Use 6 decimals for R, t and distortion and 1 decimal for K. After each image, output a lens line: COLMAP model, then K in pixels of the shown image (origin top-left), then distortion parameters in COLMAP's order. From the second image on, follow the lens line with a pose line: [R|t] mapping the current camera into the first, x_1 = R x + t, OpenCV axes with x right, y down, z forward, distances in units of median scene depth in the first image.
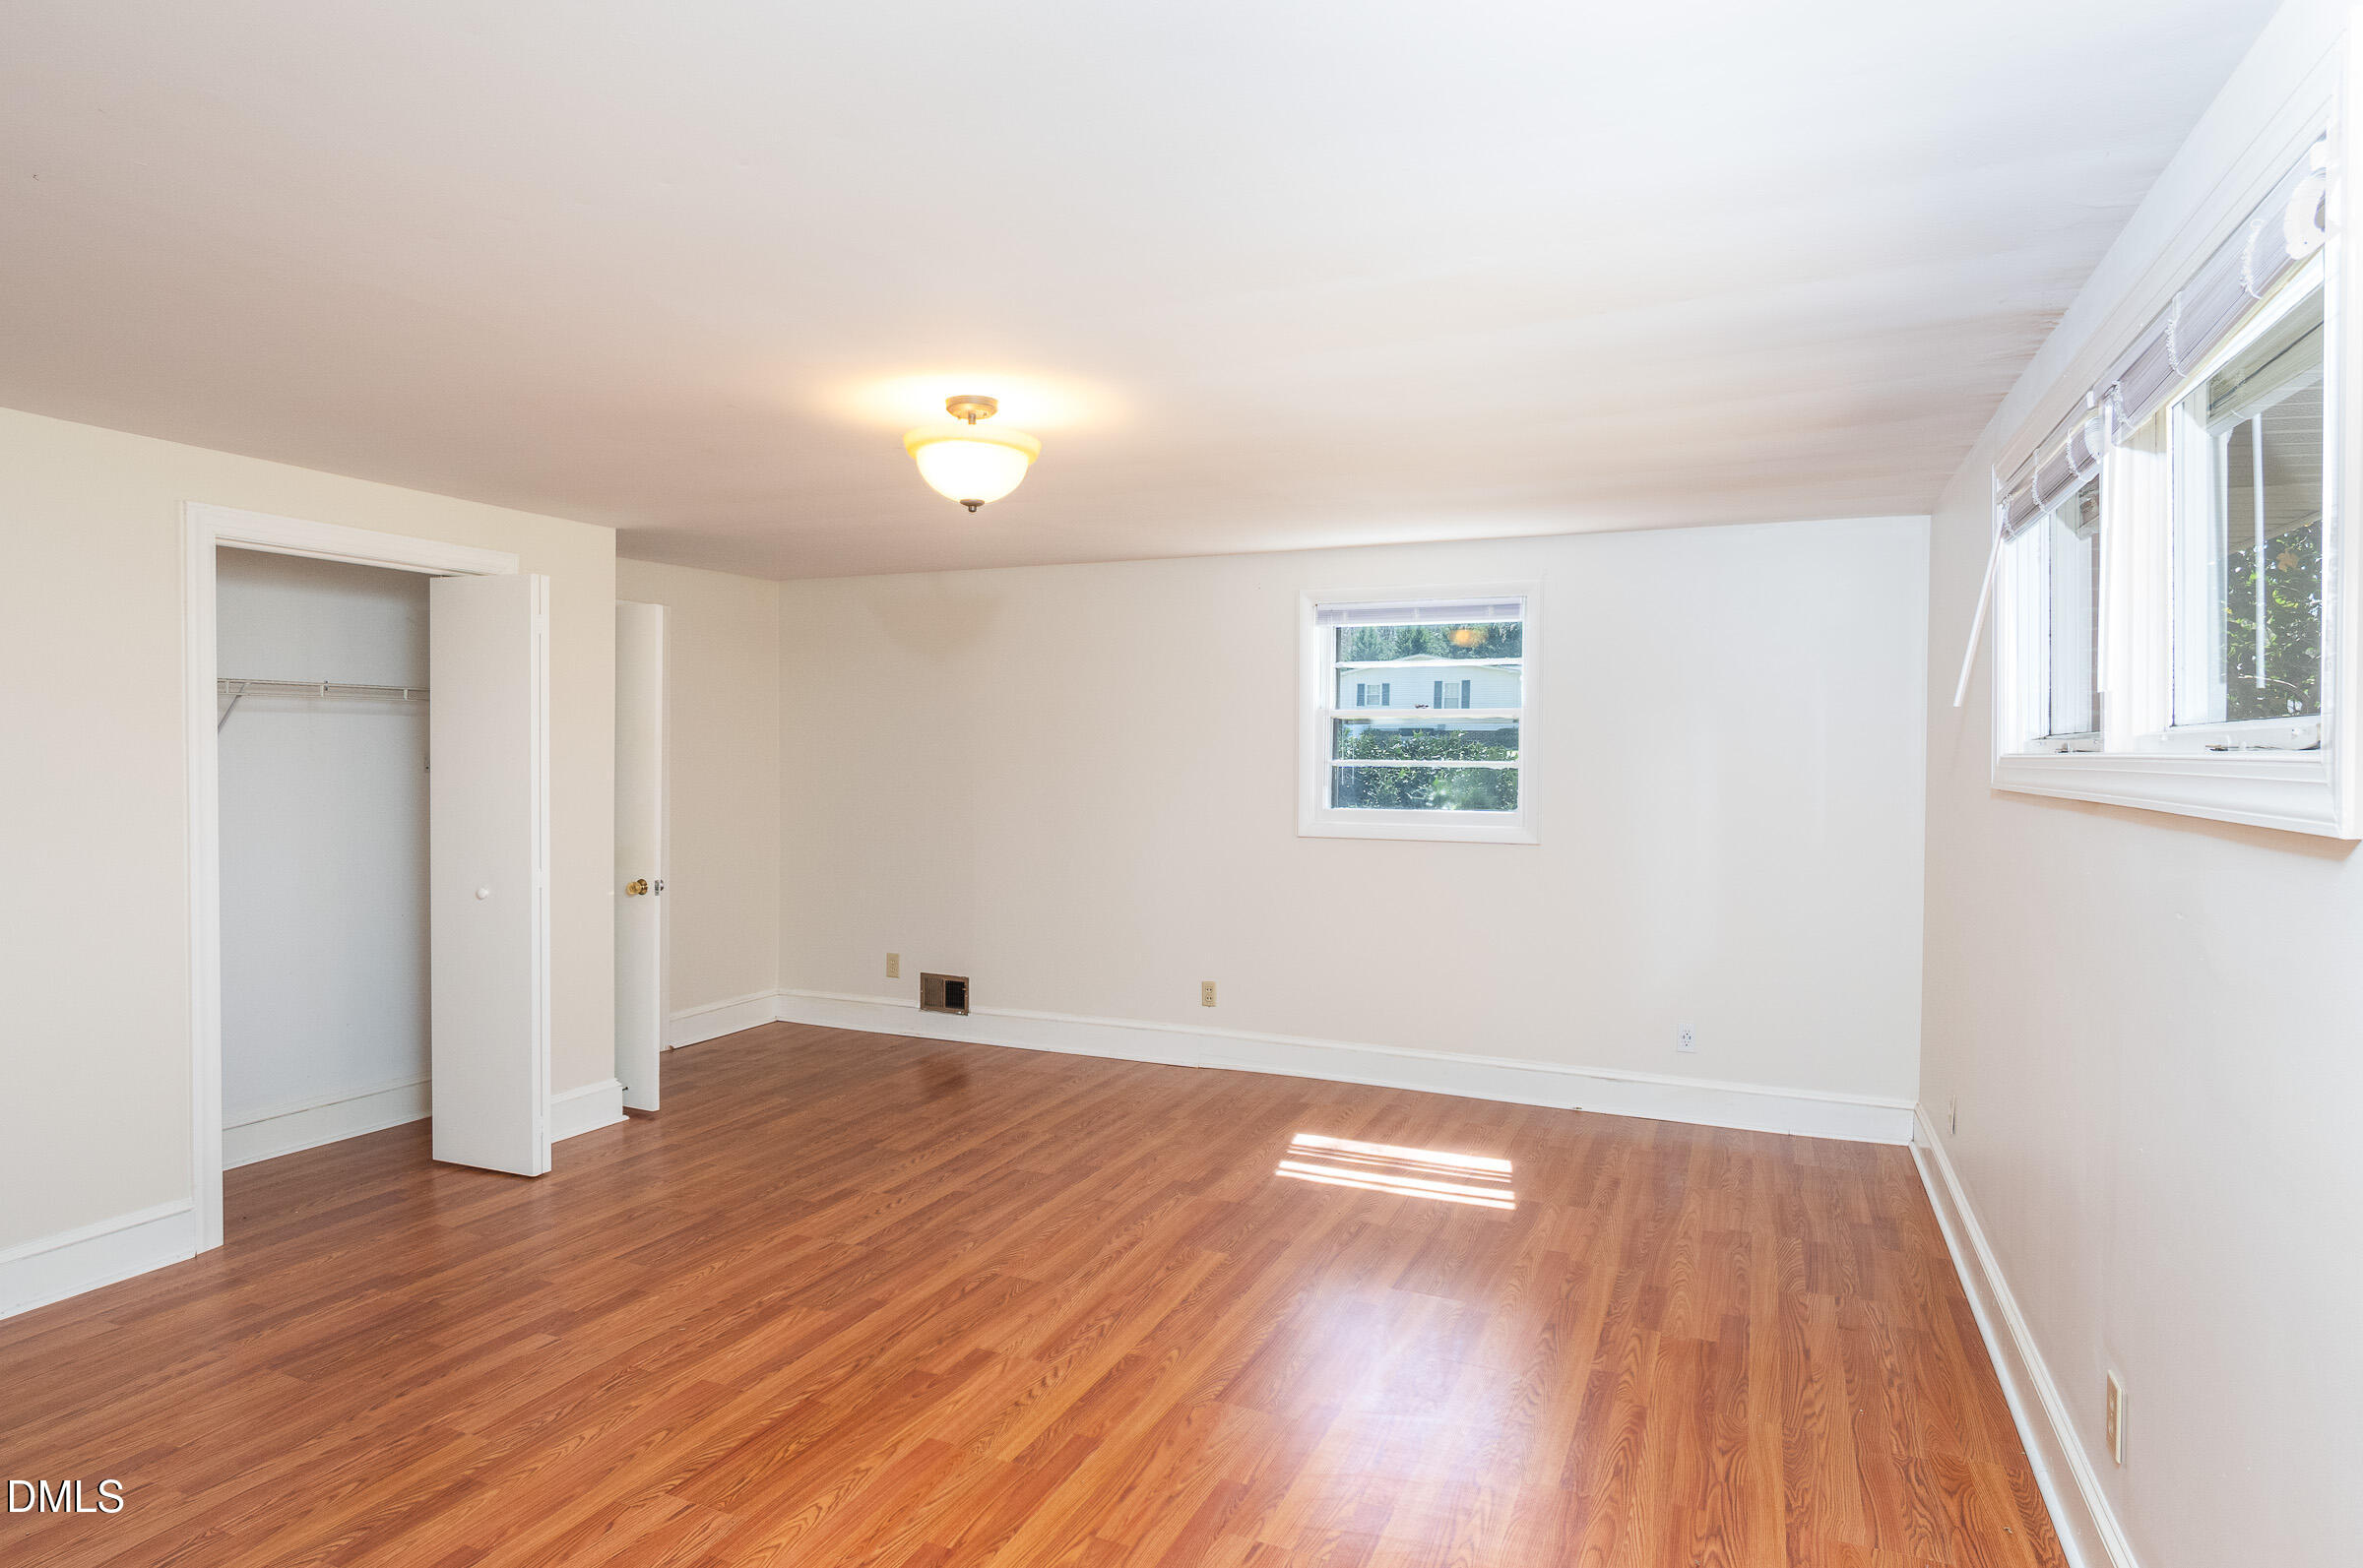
lens RADIAL K [[1263.4, 0, 1181.6], [0, 1263.4, 757.0], [0, 0, 1]] dist [-0.001273, -0.000187]
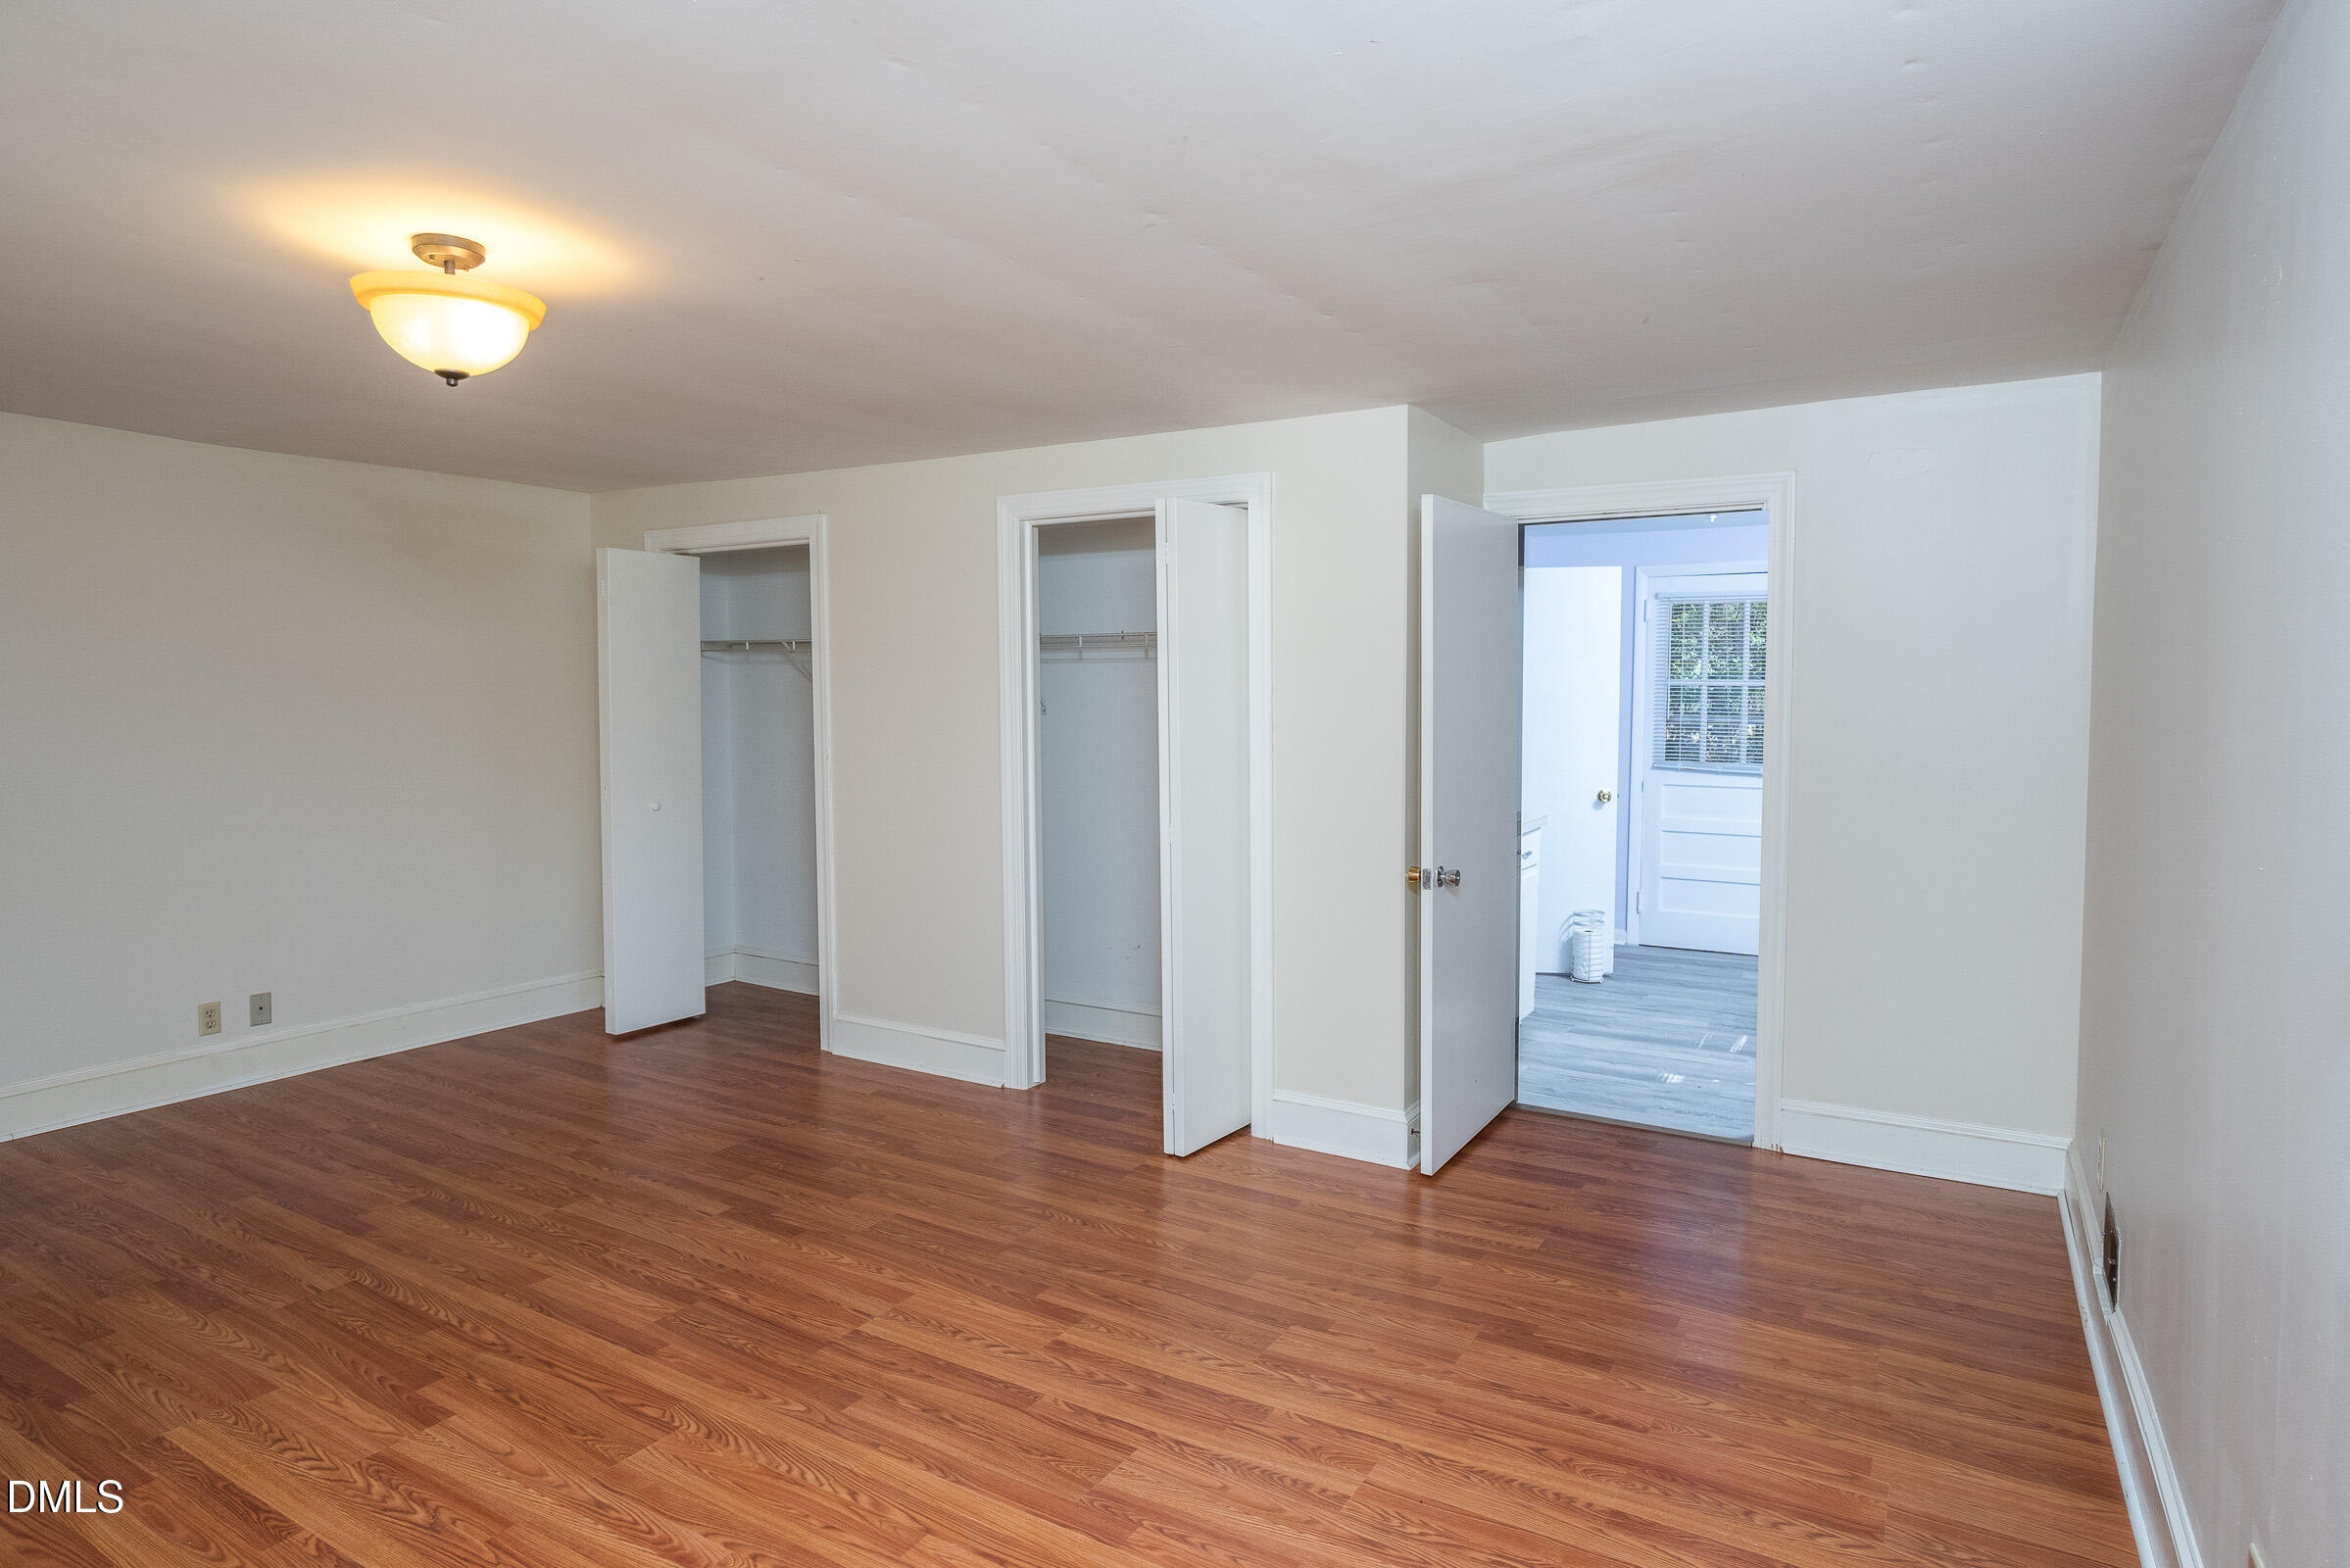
lens RADIAL K [[1324.4, 0, 1175.0], [0, 1324.4, 784.0], [0, 0, 1]] dist [-0.036163, 0.029324]
pose [[-0.121247, 0.066240, -0.990410, 0.533829], [-0.003737, 0.997733, 0.067188, -0.005295], [0.992615, 0.011848, -0.120724, 1.380254]]
